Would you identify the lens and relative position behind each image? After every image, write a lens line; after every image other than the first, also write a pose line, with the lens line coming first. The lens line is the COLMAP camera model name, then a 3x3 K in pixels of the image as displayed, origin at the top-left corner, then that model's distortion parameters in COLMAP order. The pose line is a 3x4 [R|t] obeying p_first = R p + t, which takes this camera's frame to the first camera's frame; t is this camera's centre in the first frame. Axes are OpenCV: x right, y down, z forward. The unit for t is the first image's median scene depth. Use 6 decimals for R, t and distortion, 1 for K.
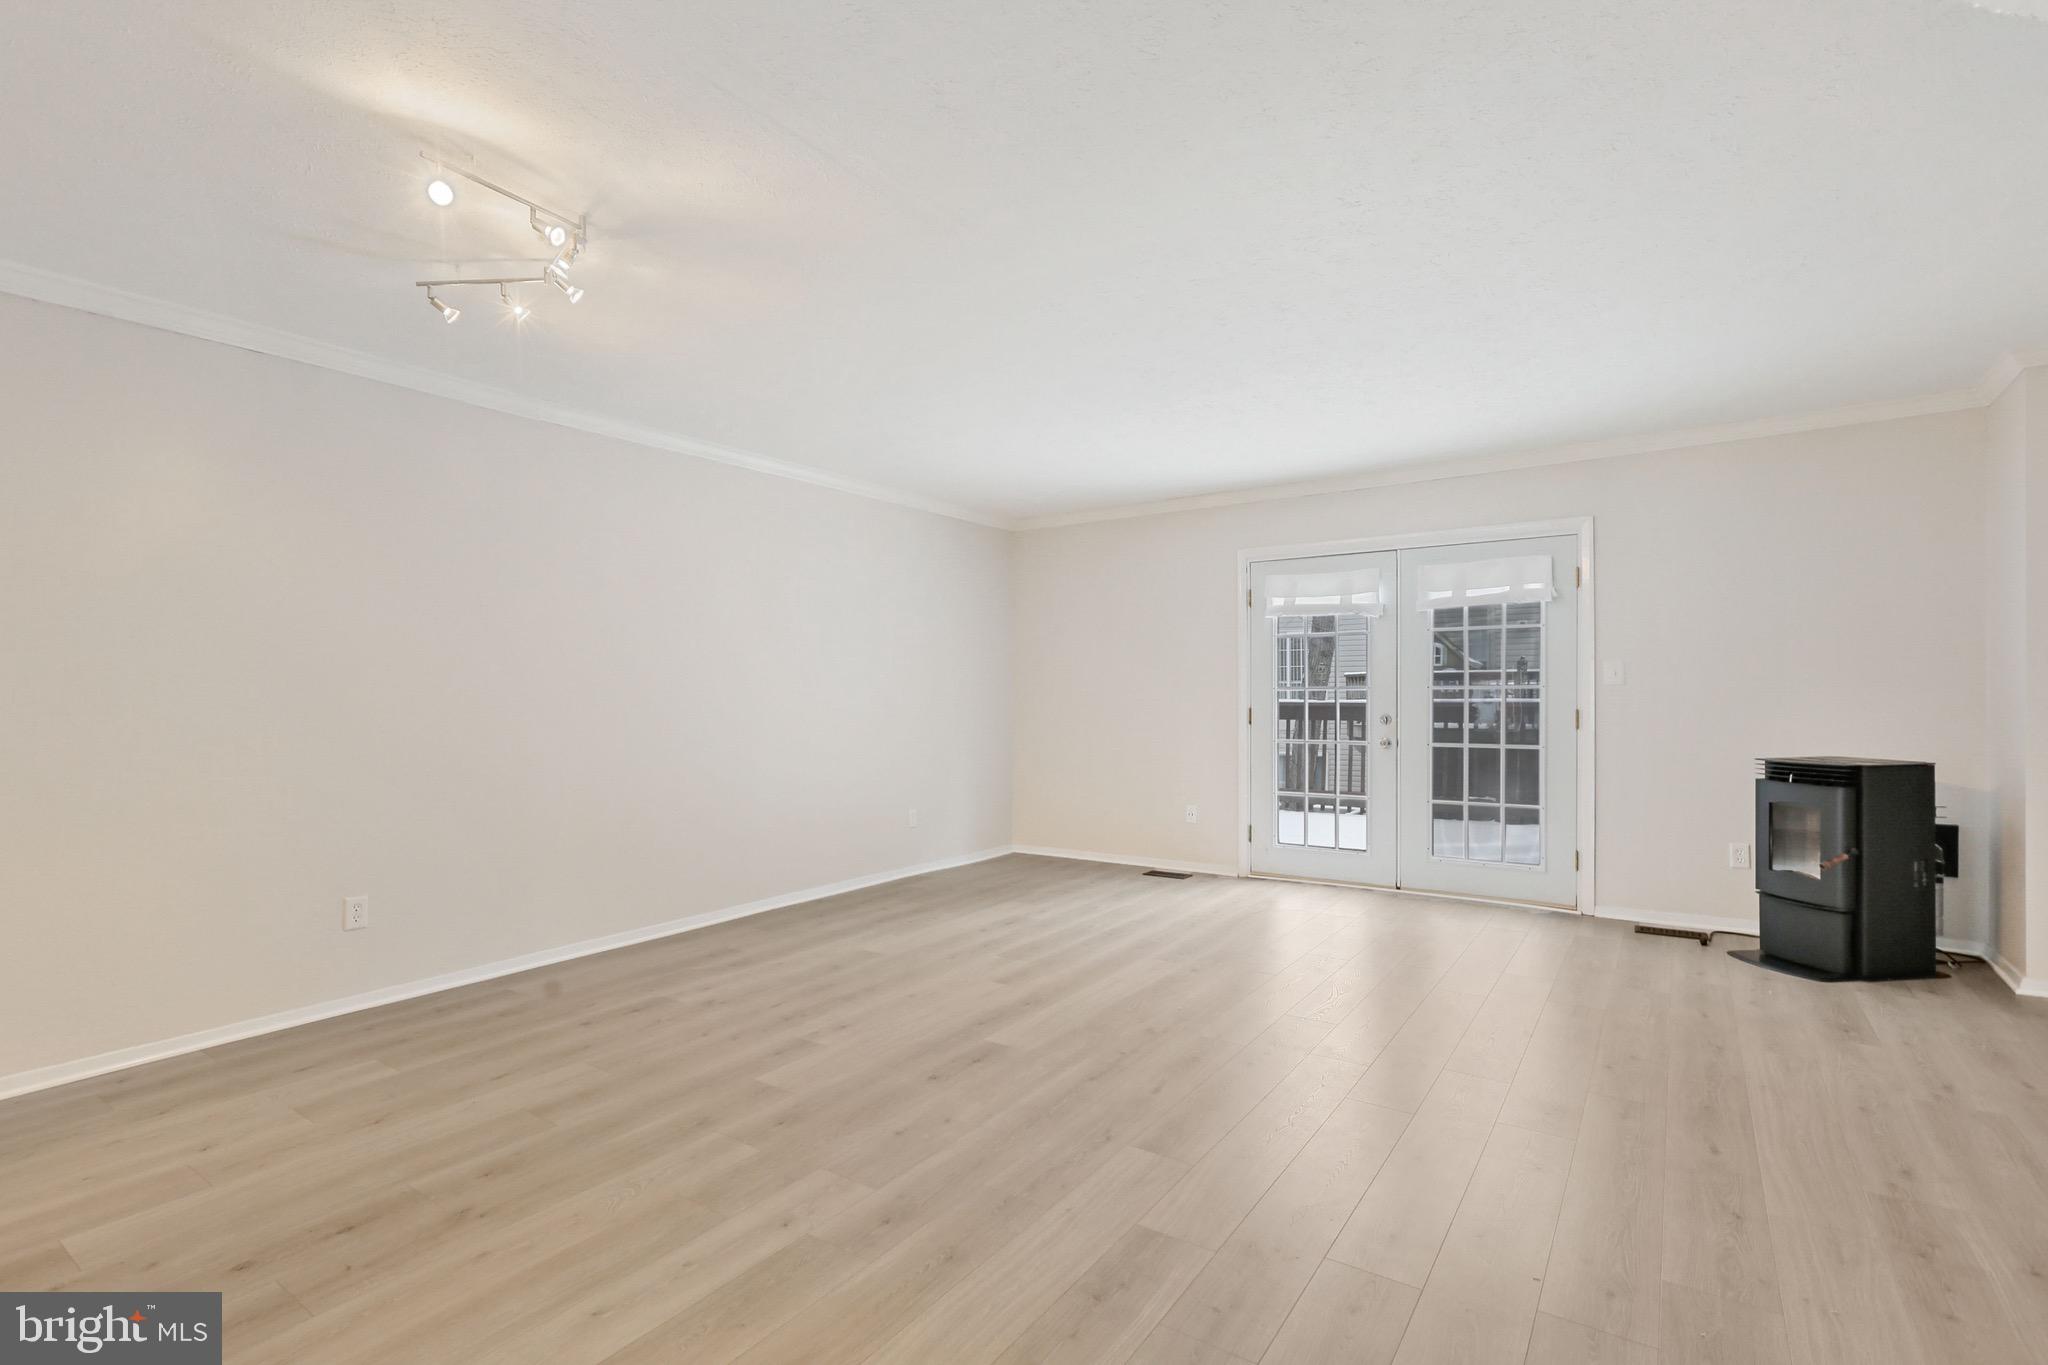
lens RADIAL K [[935.3, 0, 1023.0], [0, 935.3, 664.0], [0, 0, 1]] dist [-0.002425, 0.000181]
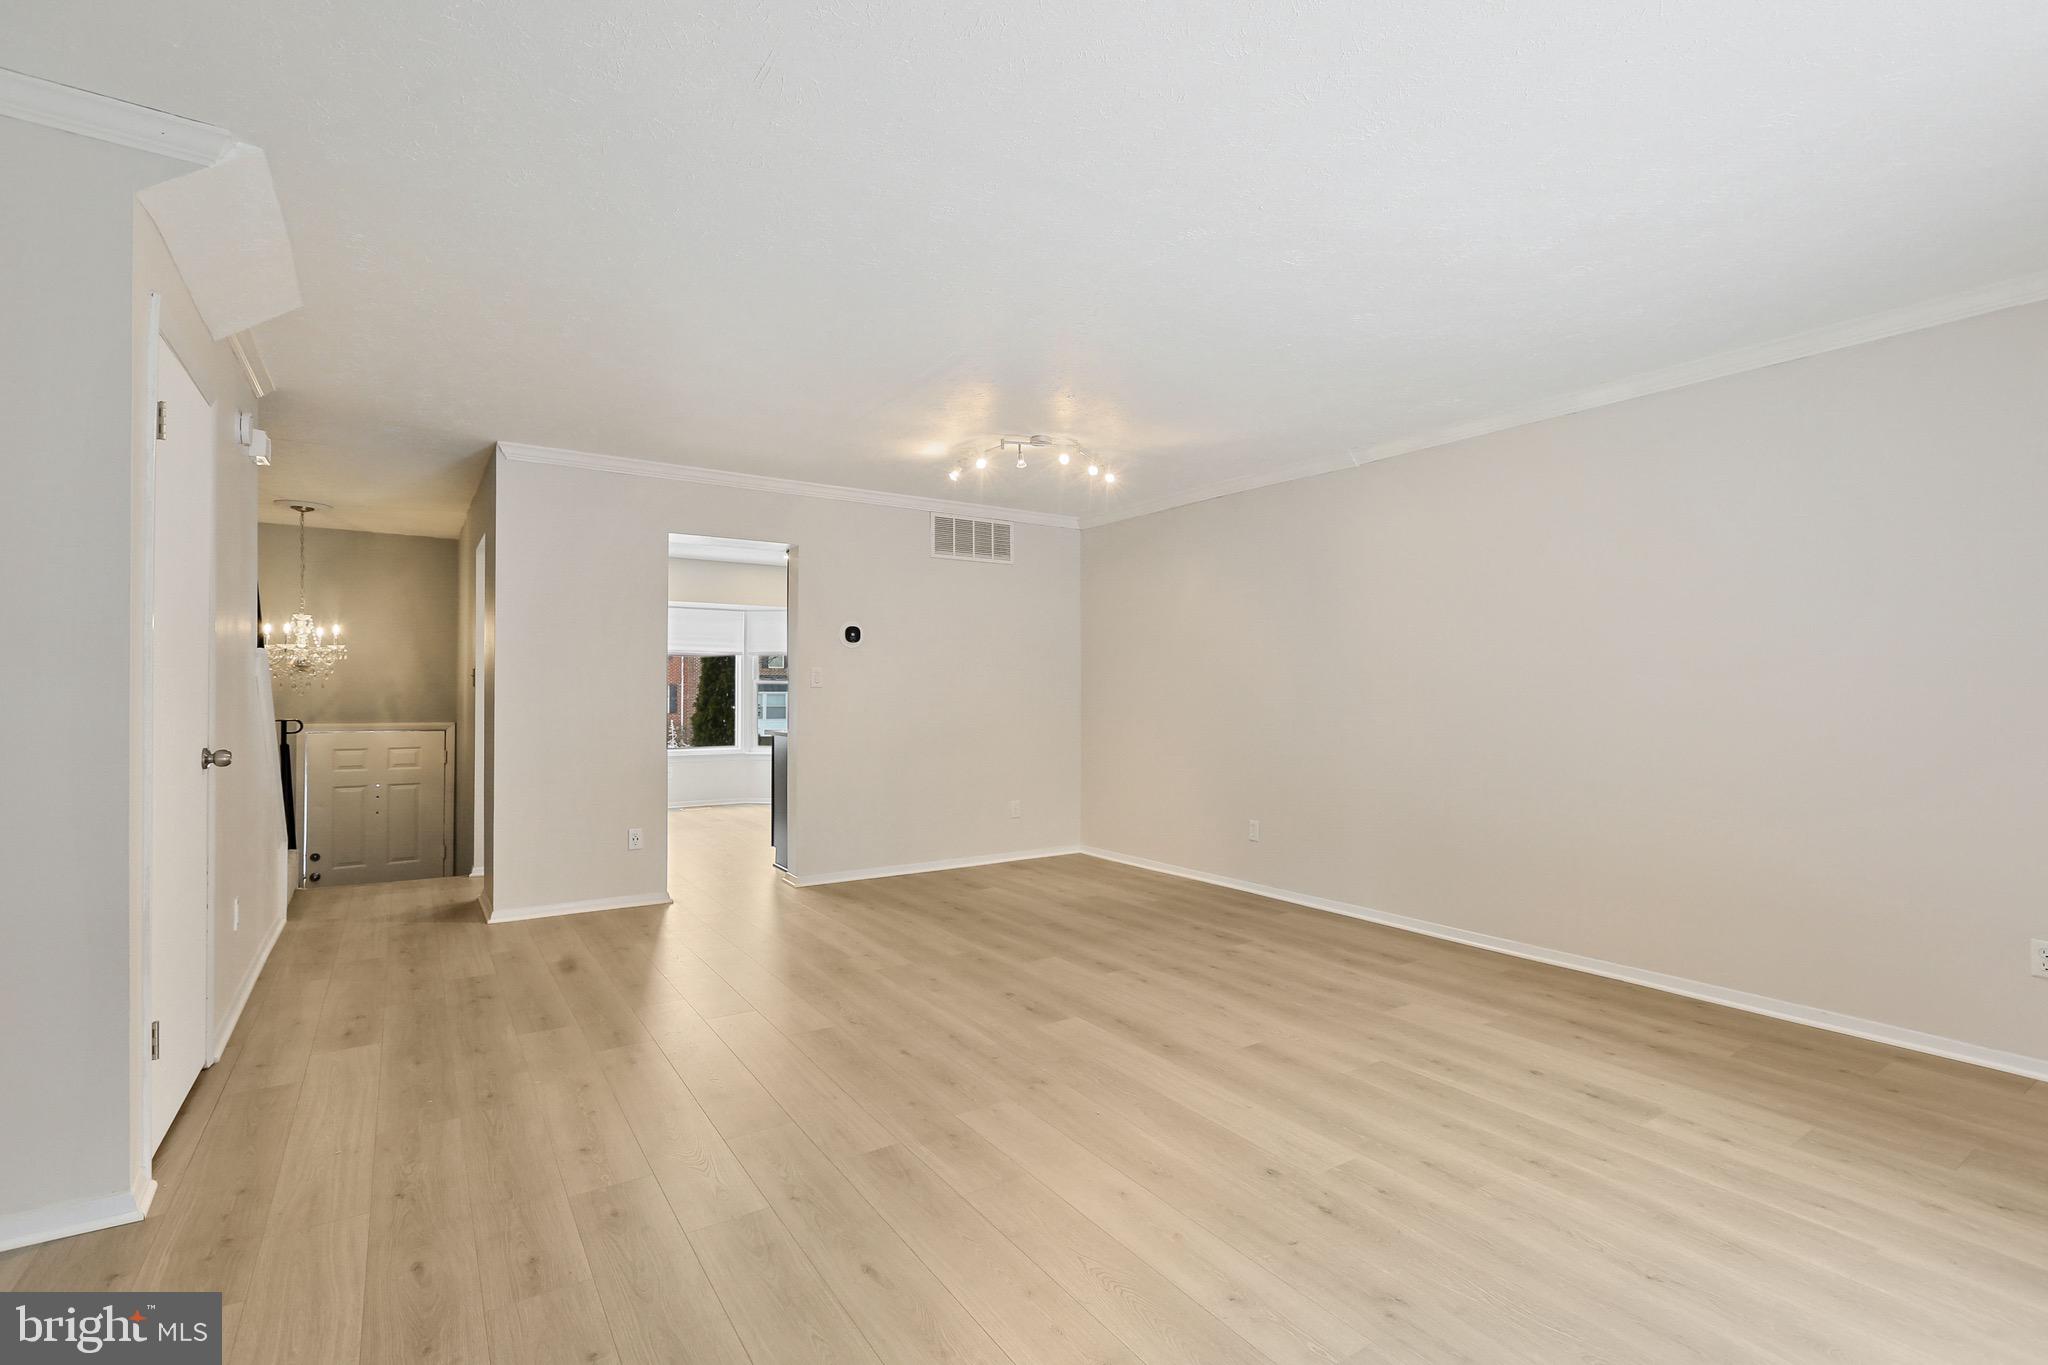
lens RADIAL K [[886.2, 0, 1024.0], [0, 886.2, 682.5], [0, 0, 1]] dist [0.000650, 0.000348]
pose [[-0.343221, -0.006026, -0.939235, 0.893613], [0.029639, 0.999412, -0.017243, 0.027573], [0.938787, -0.033756, -0.342840, 1.233282]]
